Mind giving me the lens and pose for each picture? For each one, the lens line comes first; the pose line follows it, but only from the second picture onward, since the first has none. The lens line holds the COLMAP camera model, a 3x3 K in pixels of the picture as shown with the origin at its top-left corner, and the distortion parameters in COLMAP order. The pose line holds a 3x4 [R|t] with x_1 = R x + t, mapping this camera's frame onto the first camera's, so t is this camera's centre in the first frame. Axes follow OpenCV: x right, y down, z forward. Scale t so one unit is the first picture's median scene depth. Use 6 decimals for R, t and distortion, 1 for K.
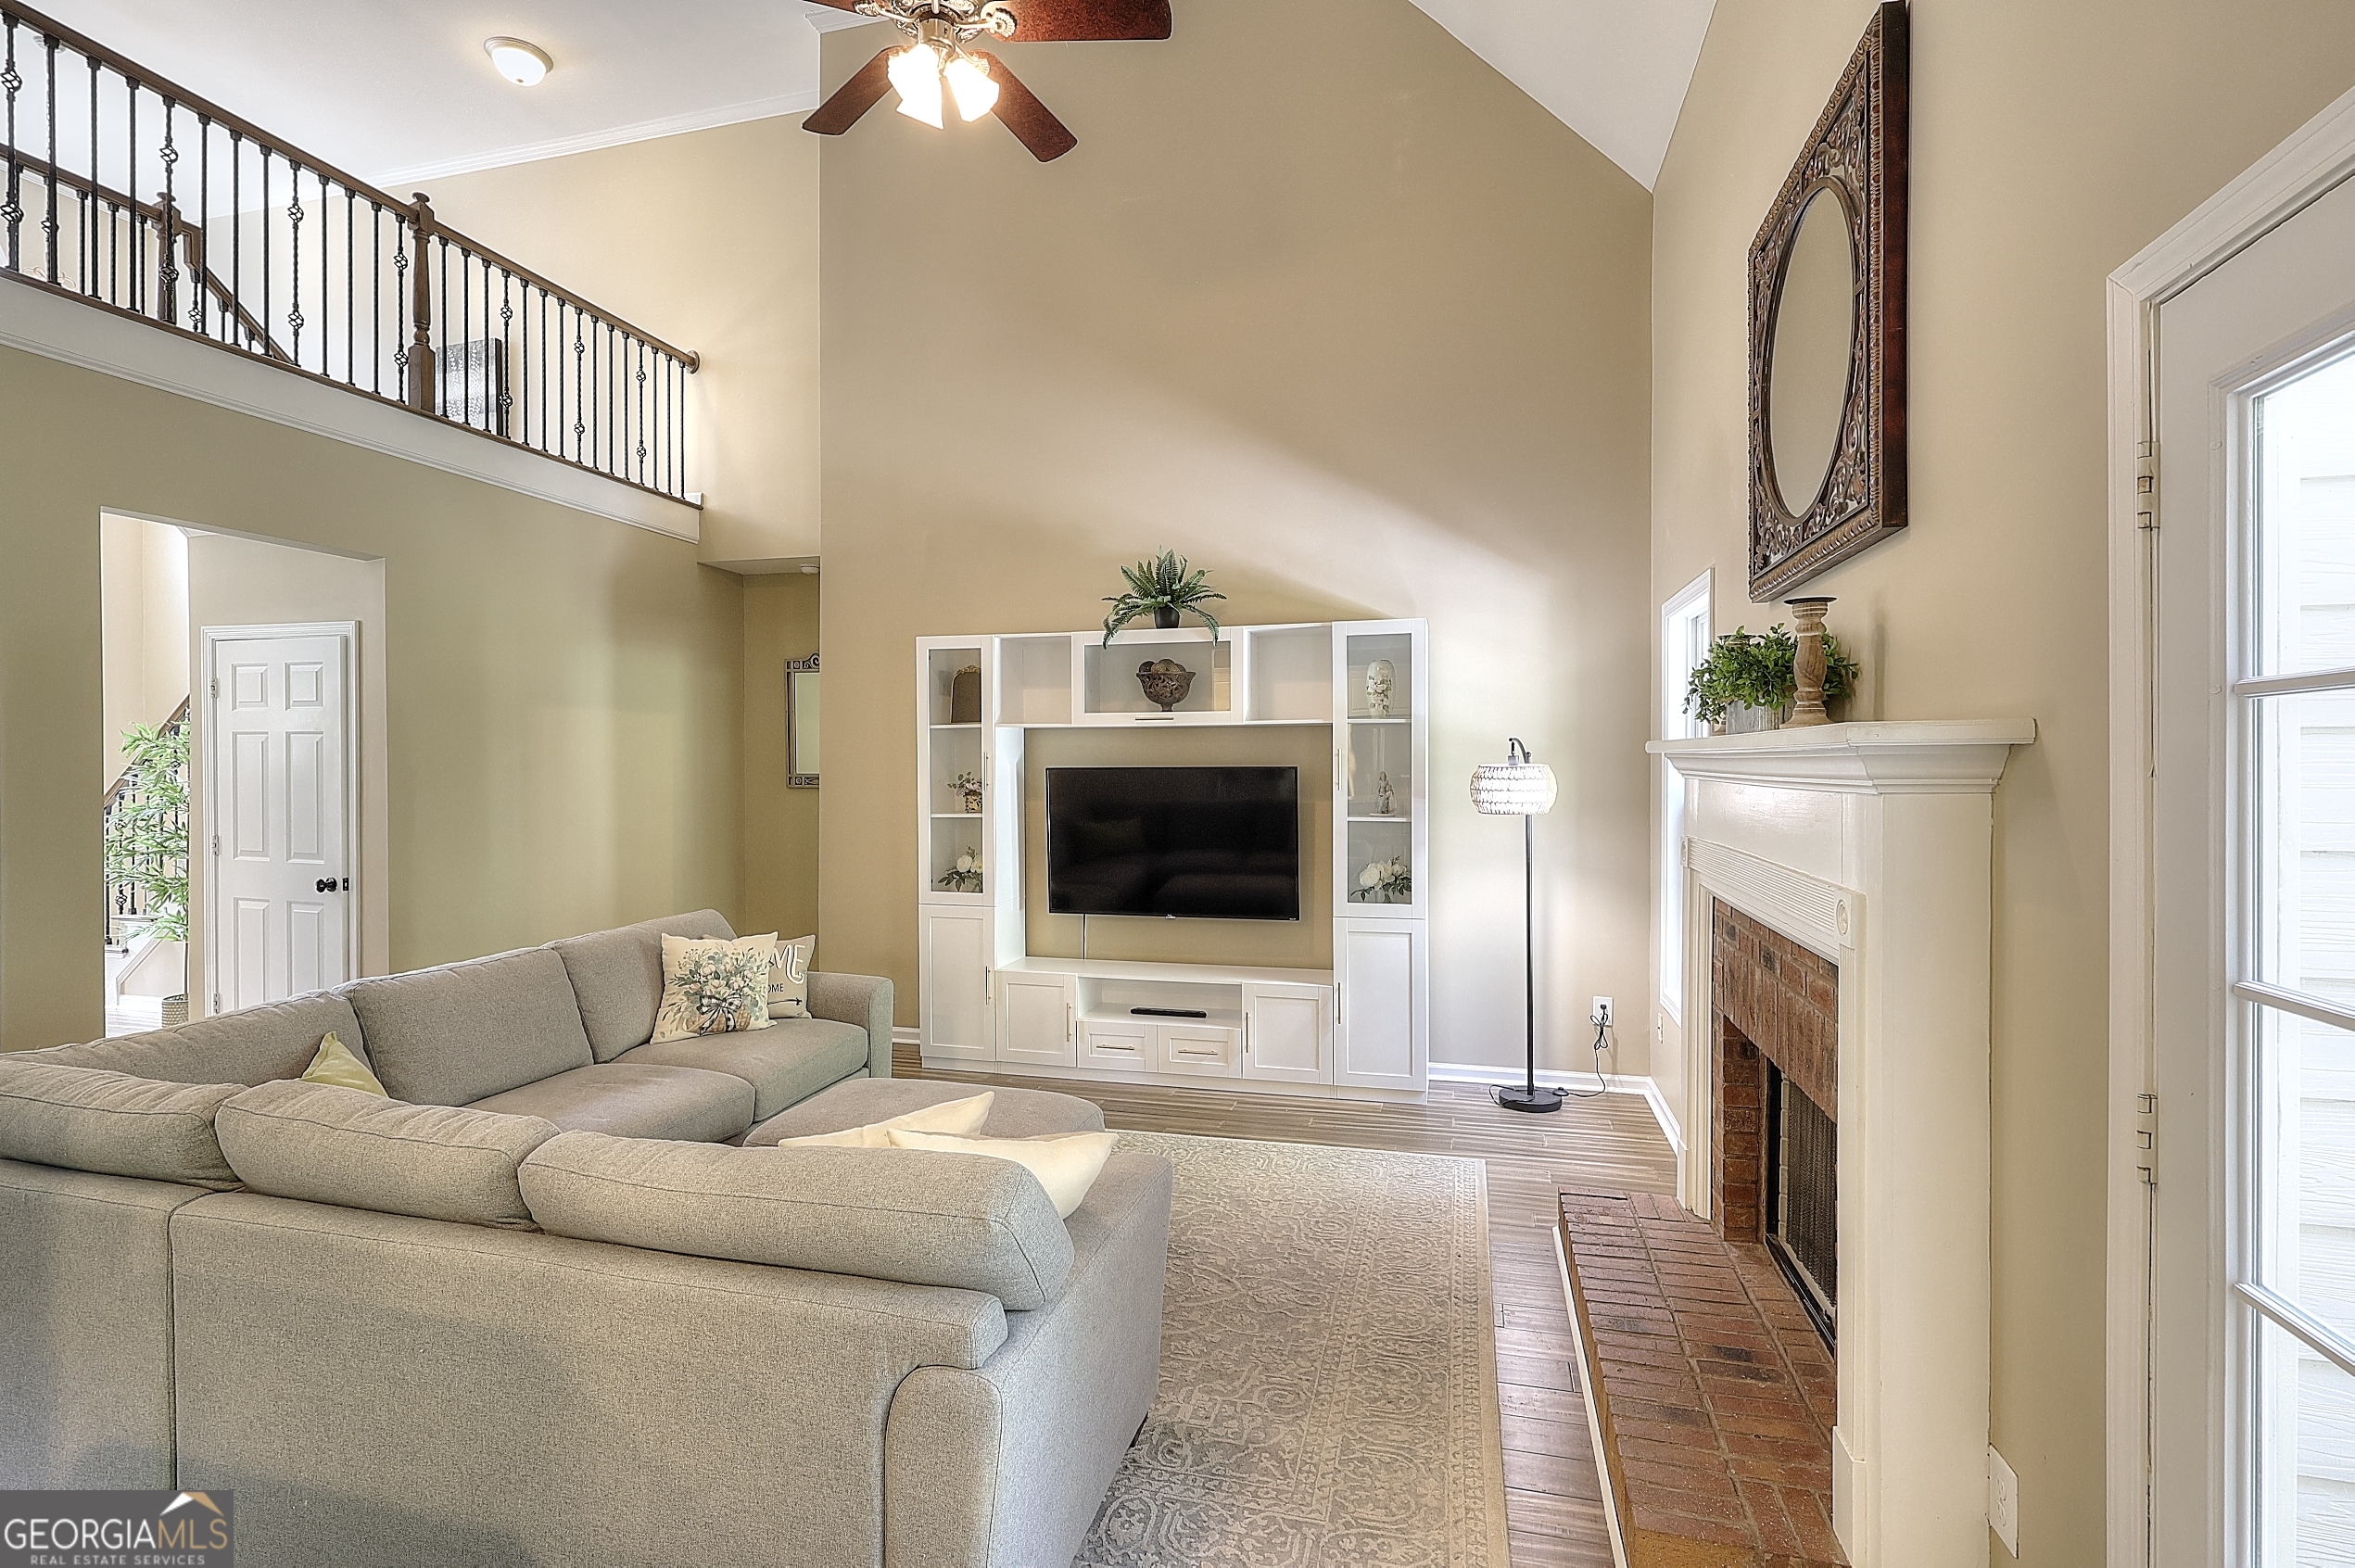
lens RADIAL K [[1081.8, 0, 1185.7], [0, 1081.8, 776.9], [0, 0, 1]] dist [-0.011979, 0.003726]
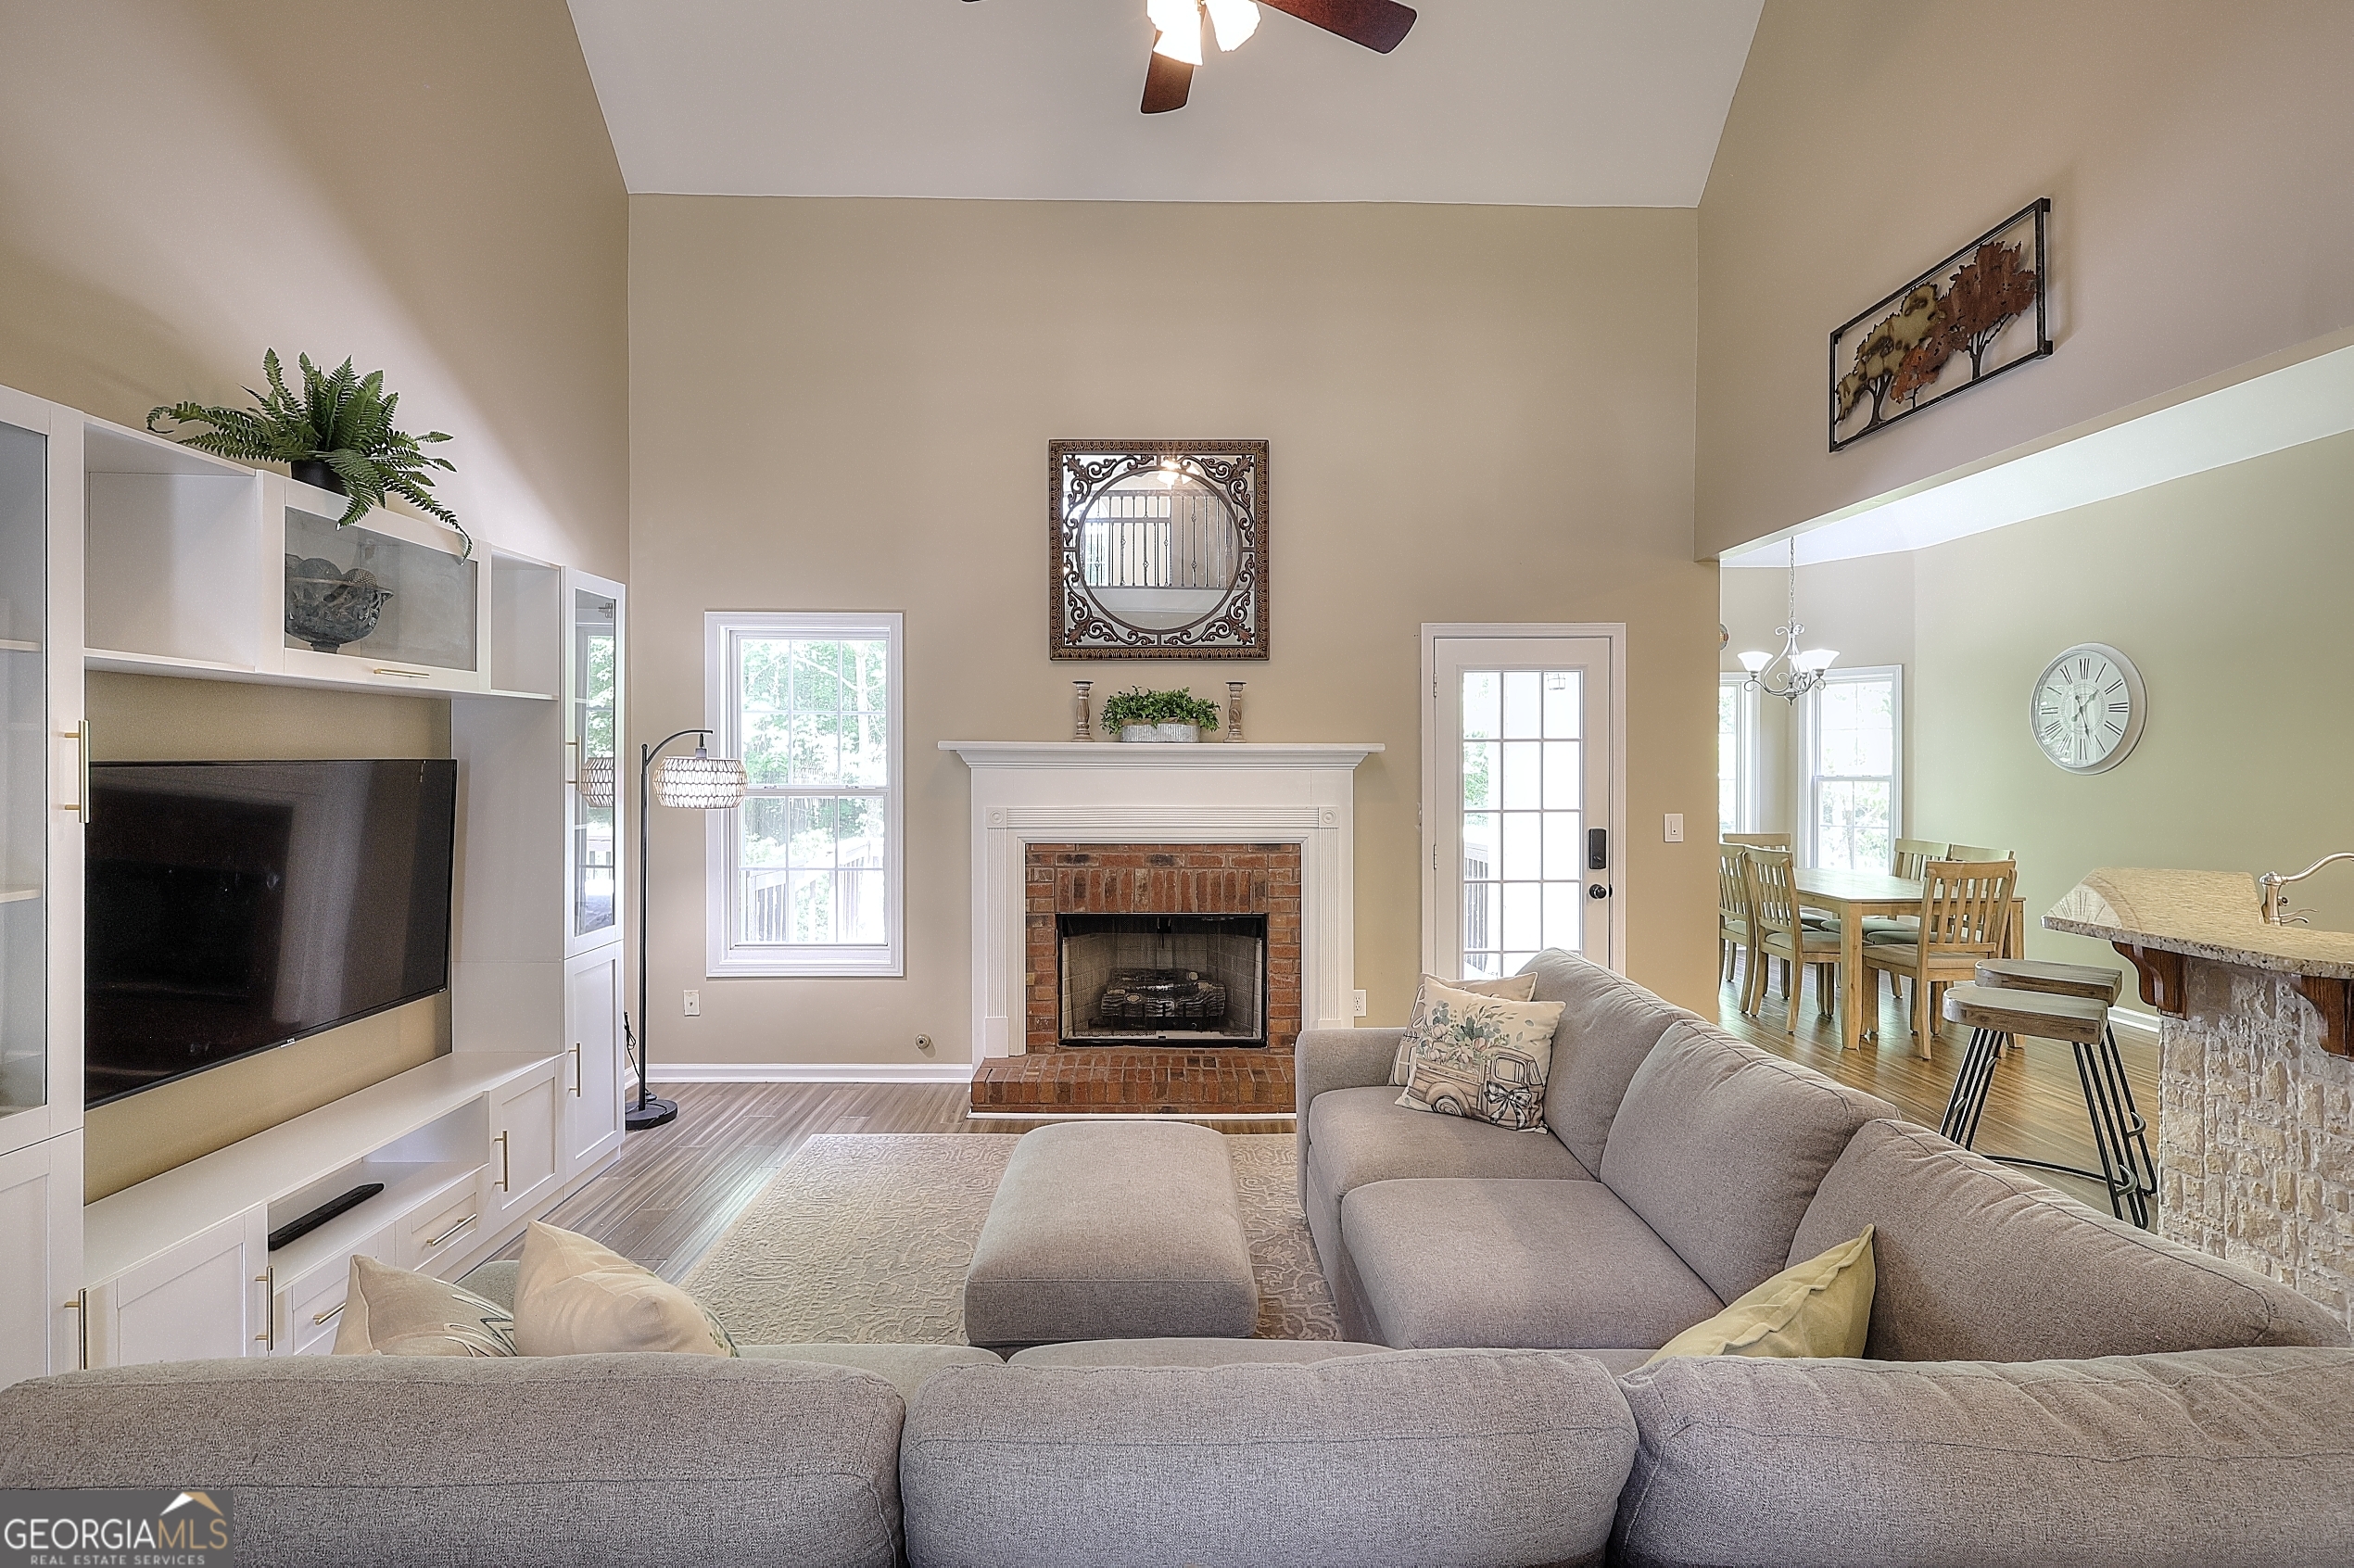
lens RADIAL K [[1081.4, 0, 1182.5], [0, 1081.4, 779.8], [0, 0, 1]] dist [-0.011979, 0.003726]
pose [[-0.249481, -0.020051, 0.968172, -0.720627], [0.008552, 0.999701, 0.022907, -0.008045], [-0.968342, 0.013995, -0.249235, 0.804064]]
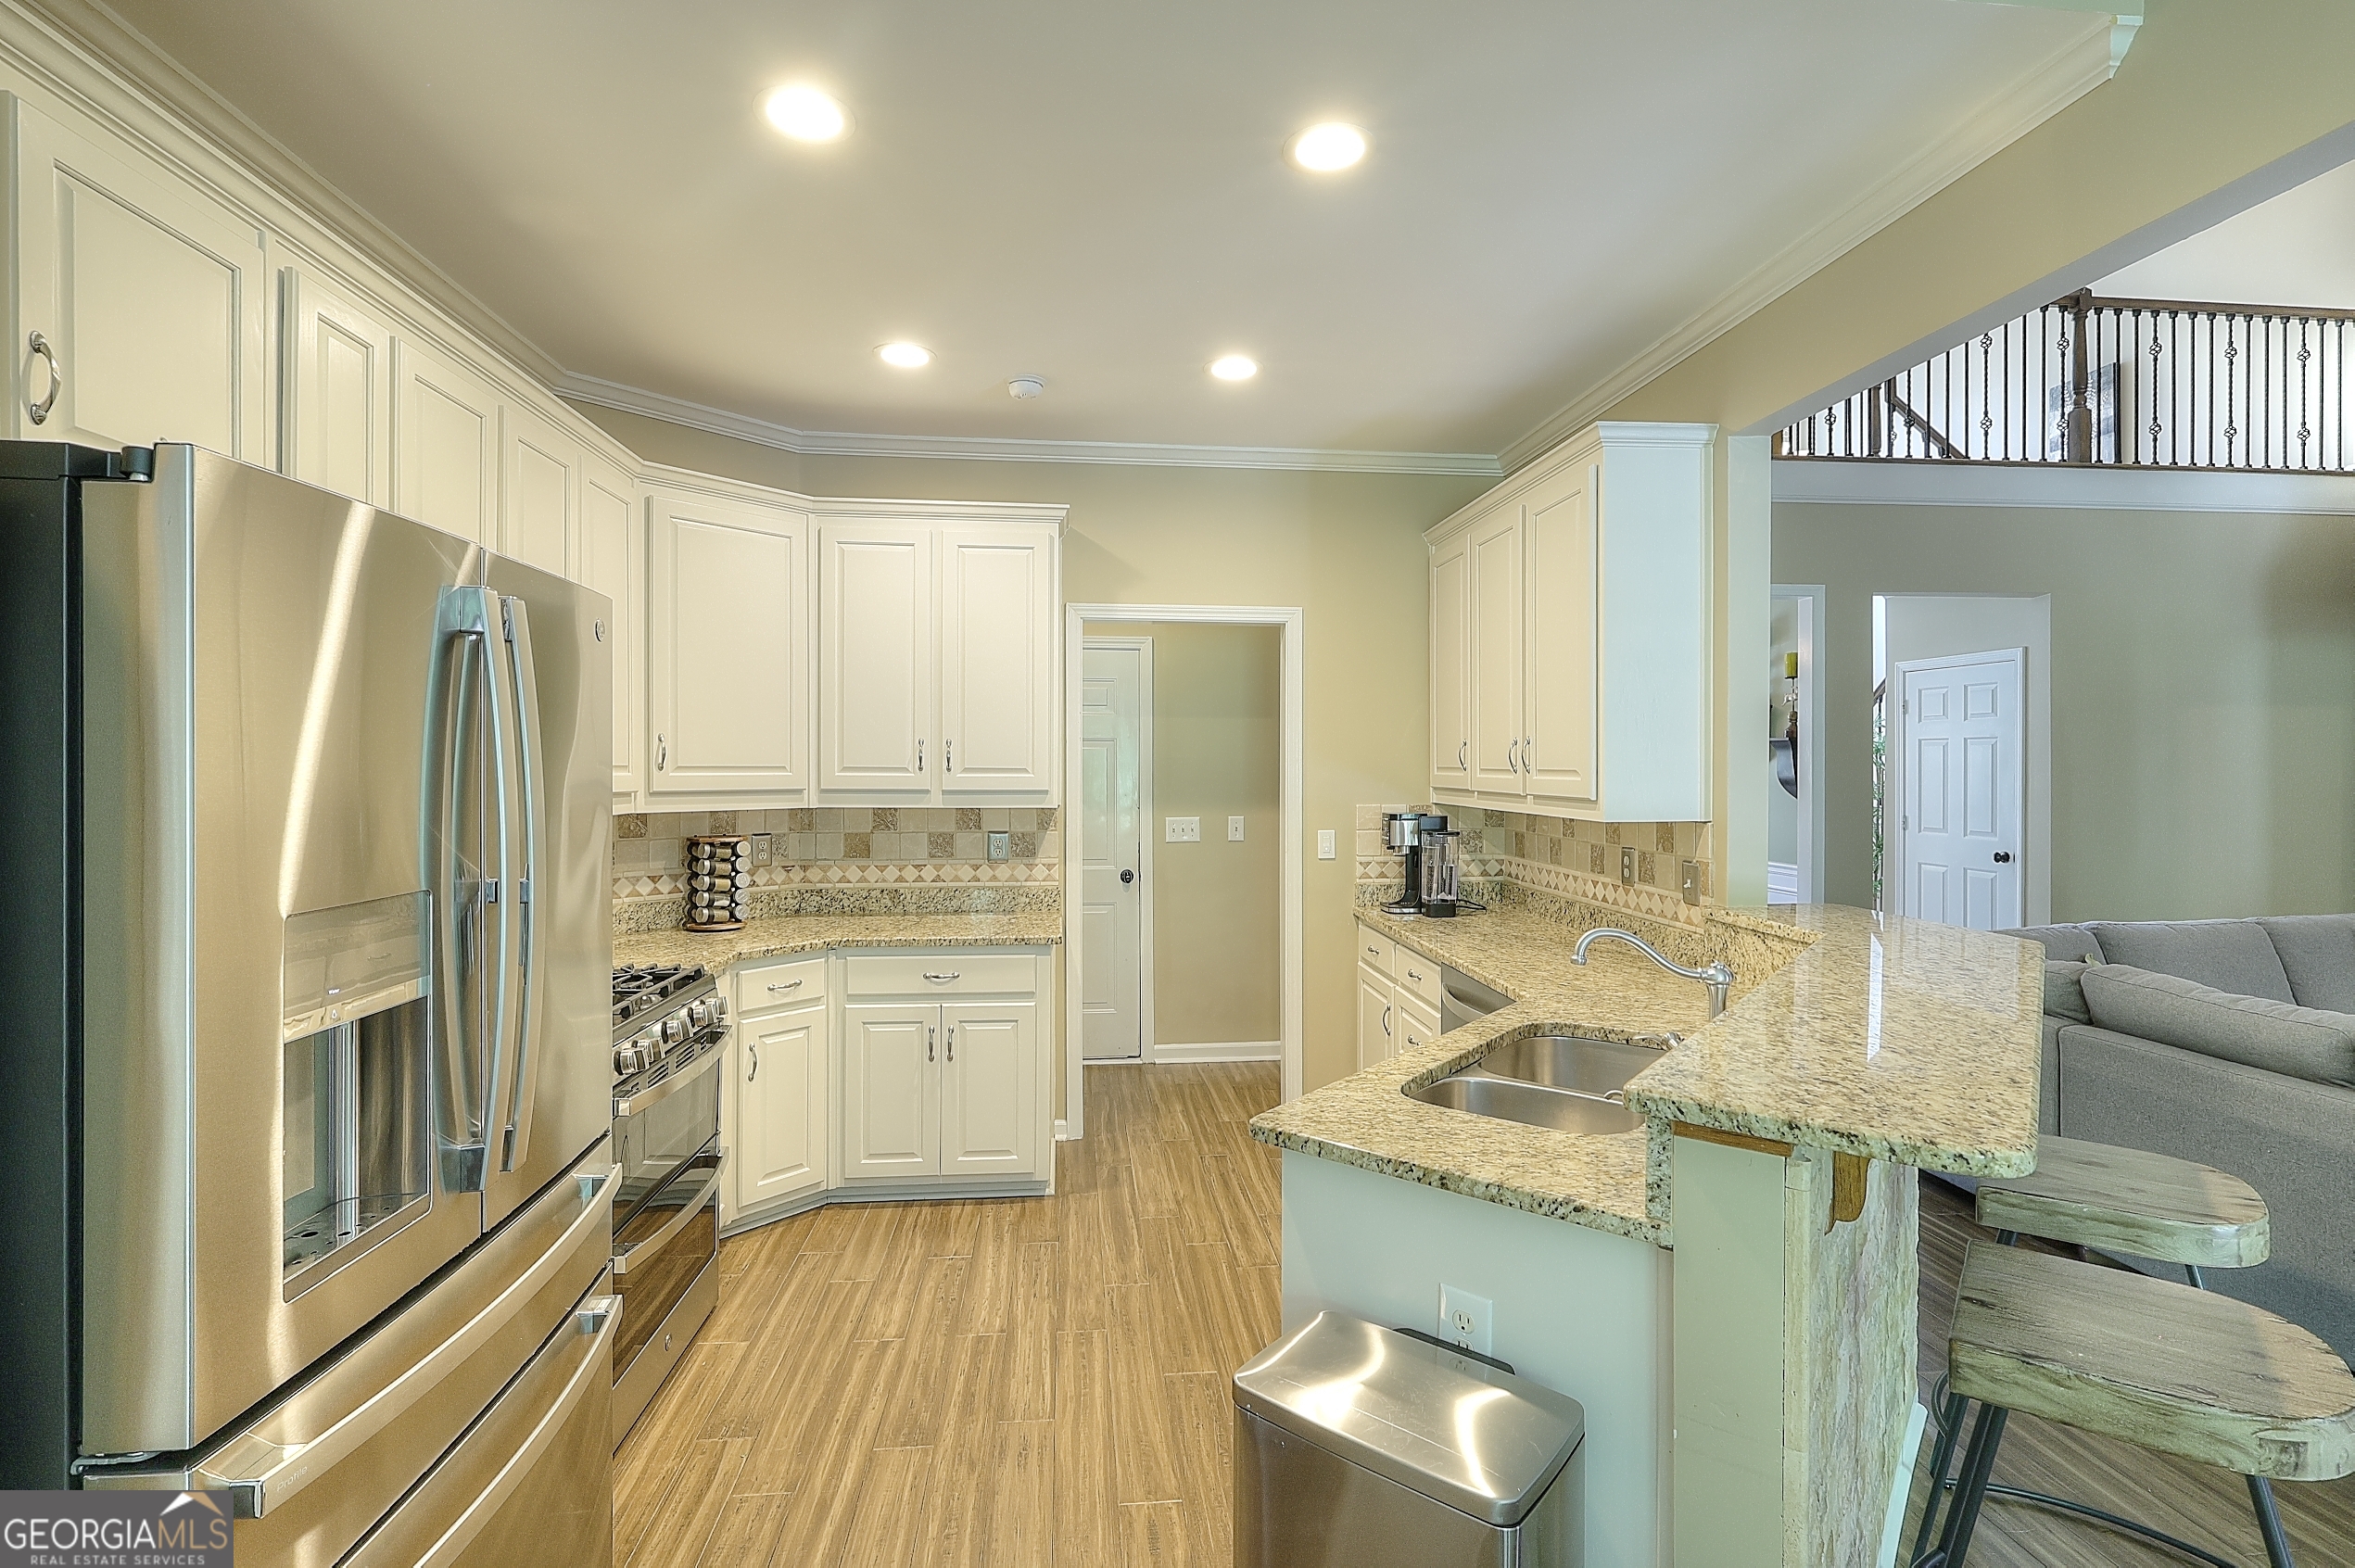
lens RADIAL K [[1081.8, 0, 1180.4], [0, 1081.8, 780.5], [0, 0, 1]] dist [-0.011979, 0.003726]
pose [[0.345867, 0.005842, -0.938265, 0.055593], [-0.003145, 0.999982, 0.005067, 0.005569], [0.938278, 0.001198, 0.345879, -0.322561]]
